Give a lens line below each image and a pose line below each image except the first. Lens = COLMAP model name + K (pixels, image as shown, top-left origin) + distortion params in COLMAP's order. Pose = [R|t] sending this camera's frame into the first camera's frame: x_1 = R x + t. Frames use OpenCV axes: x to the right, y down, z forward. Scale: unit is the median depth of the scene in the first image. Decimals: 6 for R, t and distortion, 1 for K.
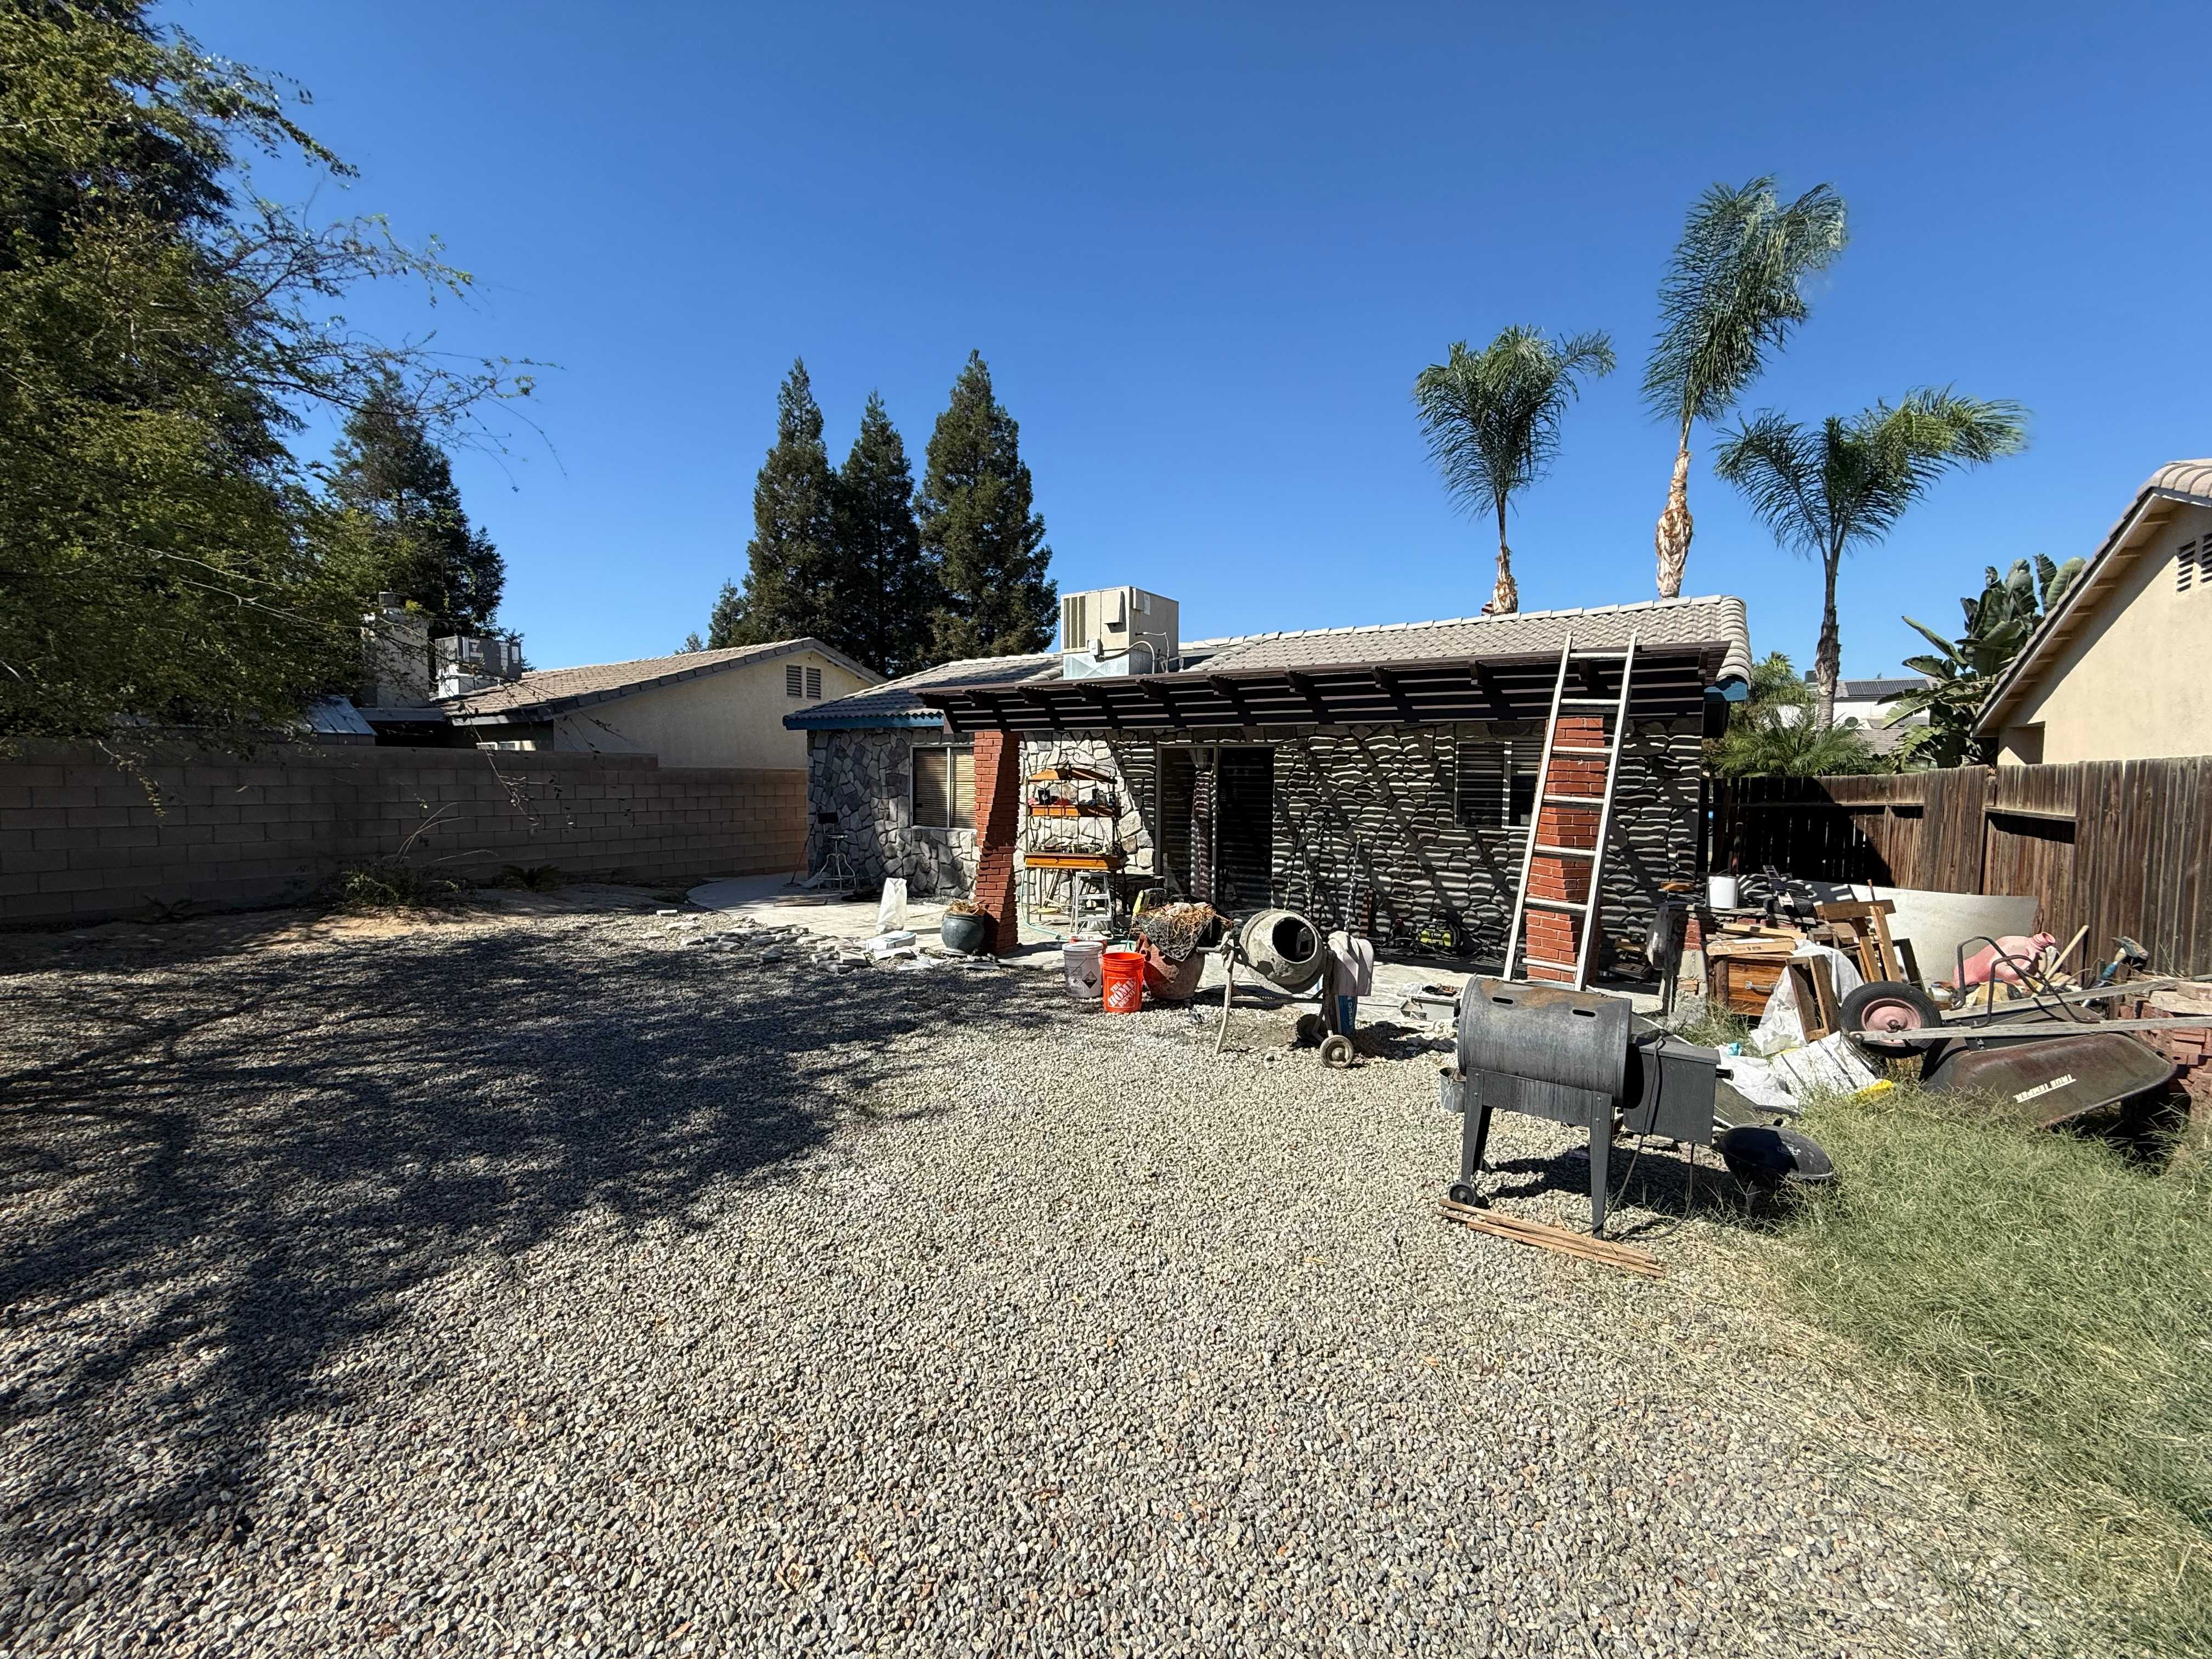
lens RADIAL K [[881.1, 0, 1110.9], [0, 881.1, 823.5], [0, 0, 1]] dist [-0.001576, 0.000648]
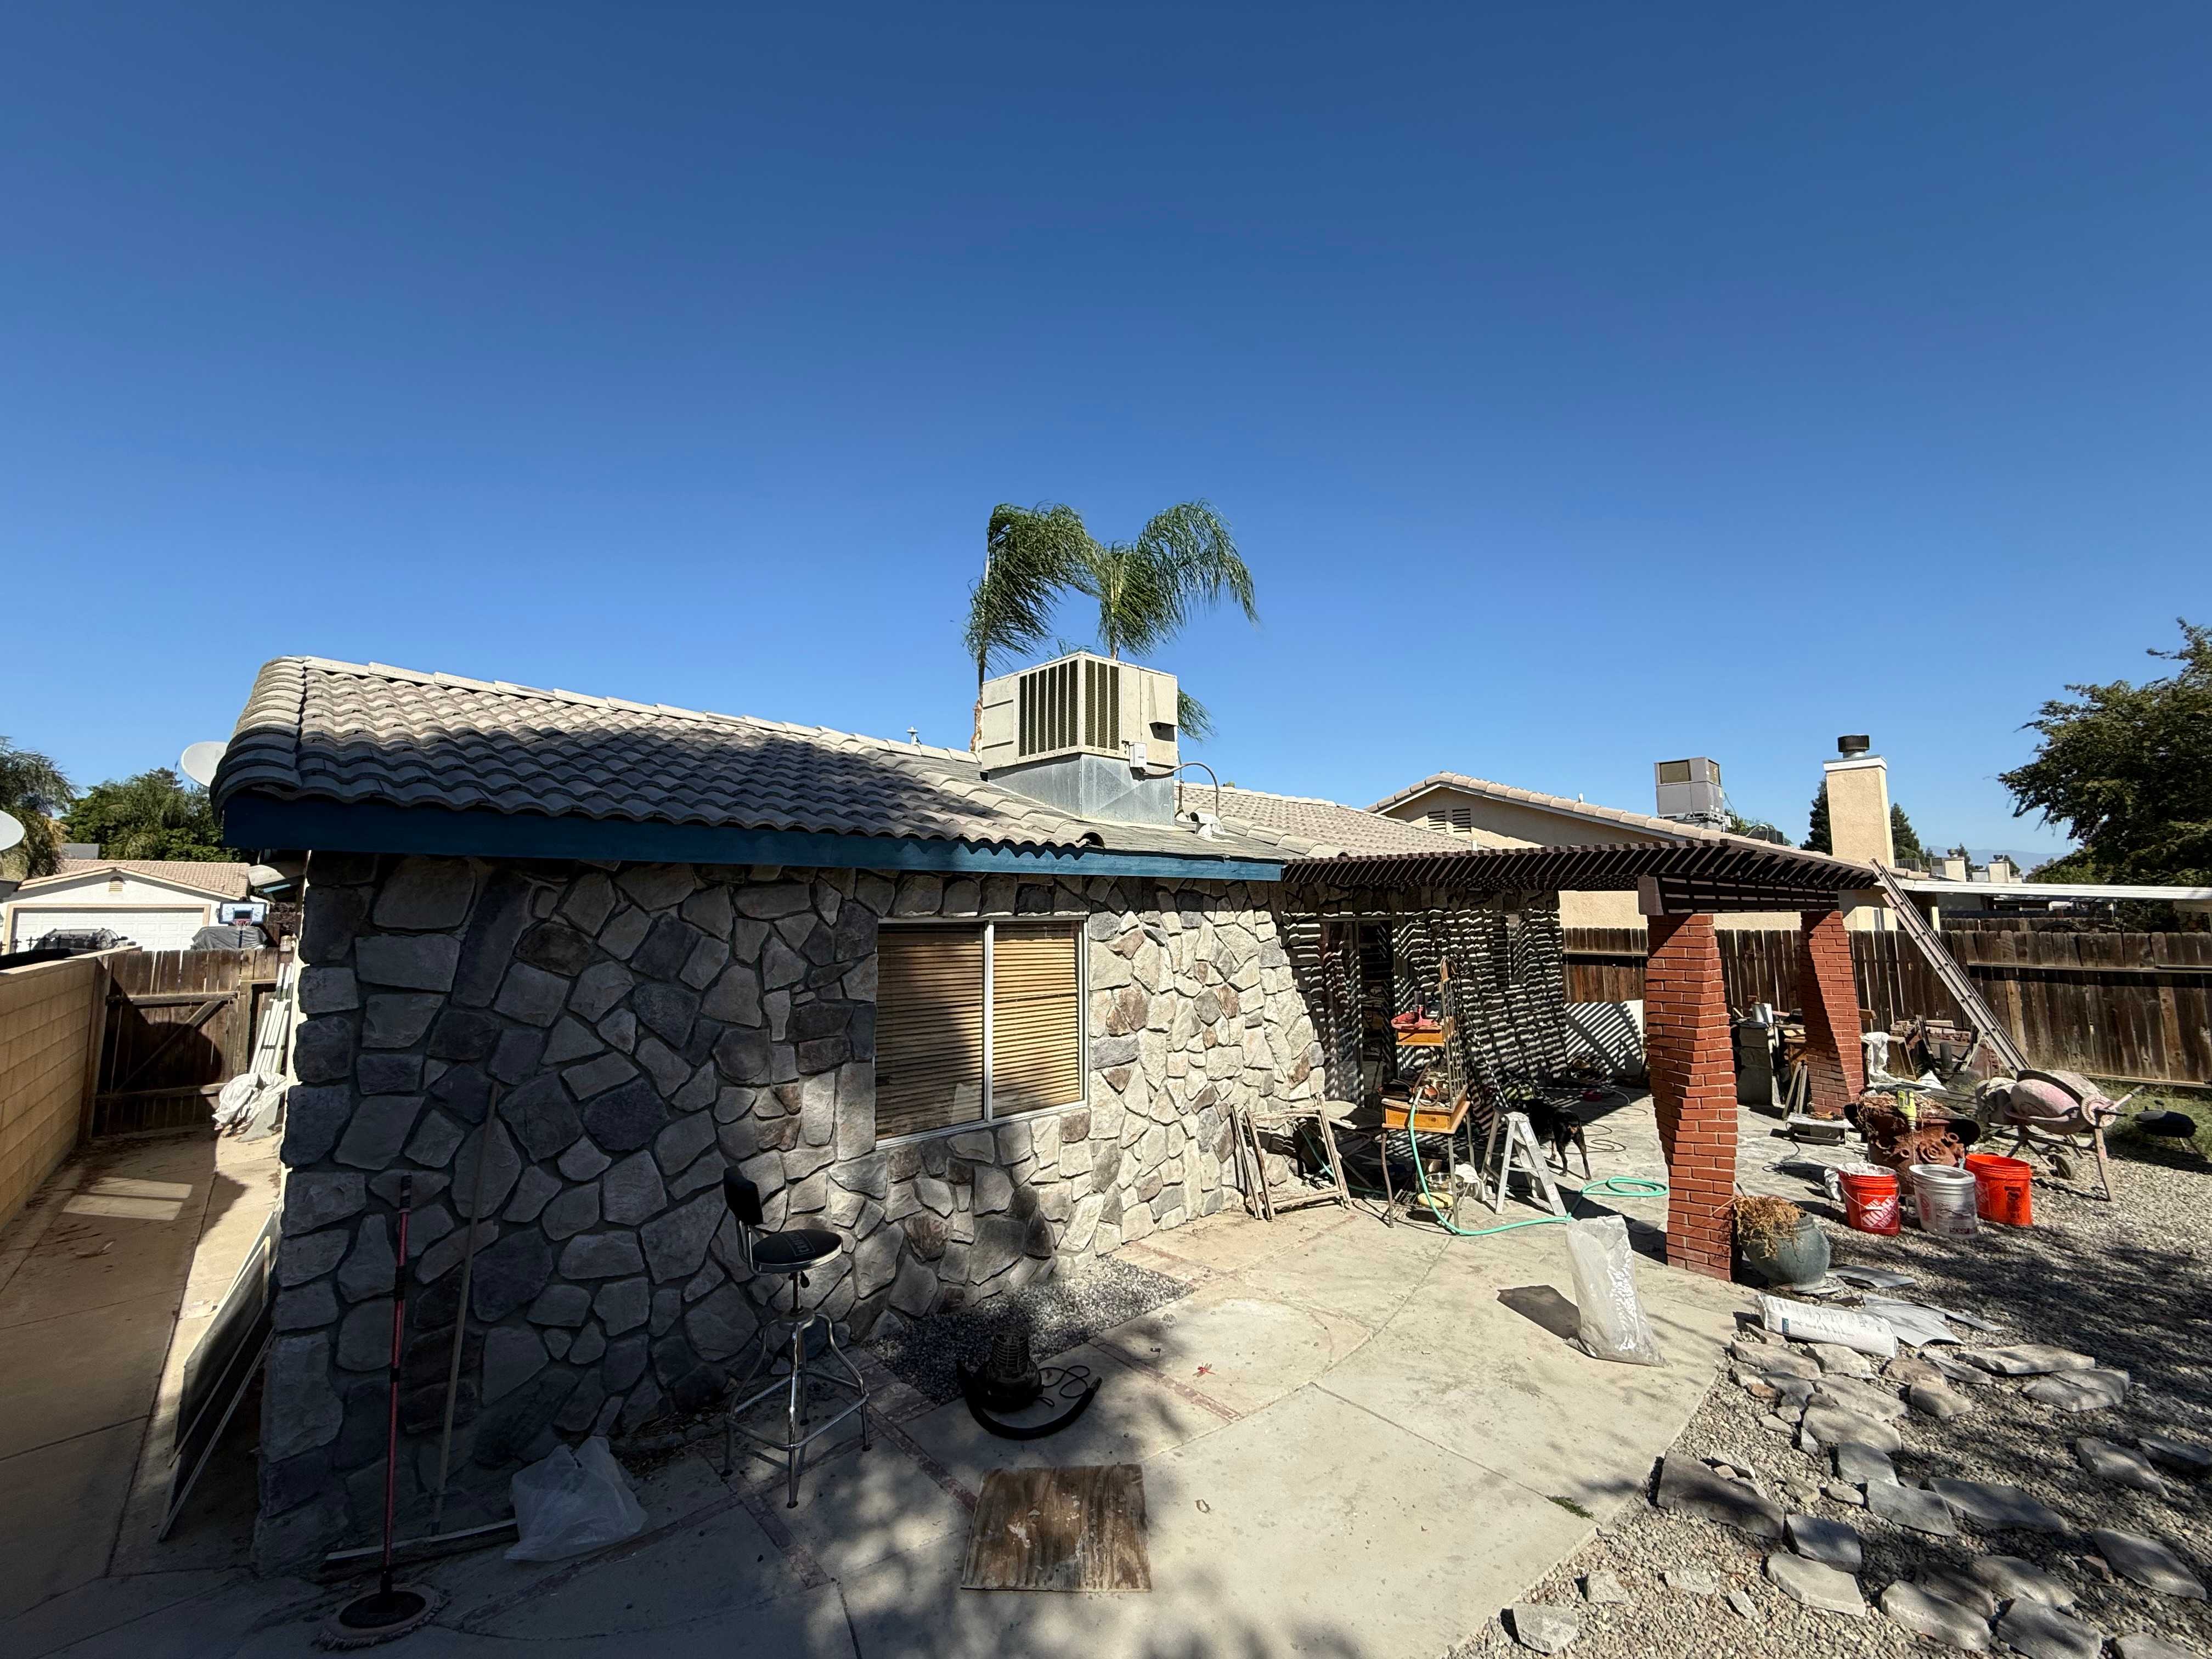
lens RADIAL K [[881.1, 0, 1105.6], [0, 881.1, 827.9], [0, 0, 1]] dist [-0.001576, 0.000648]
pose [[0.235882, 0.079738, 0.968505, -0.605949], [0.060946, 0.993452, -0.096635, -0.090704], [-0.969869, 0.081821, 0.229478, 0.875205]]
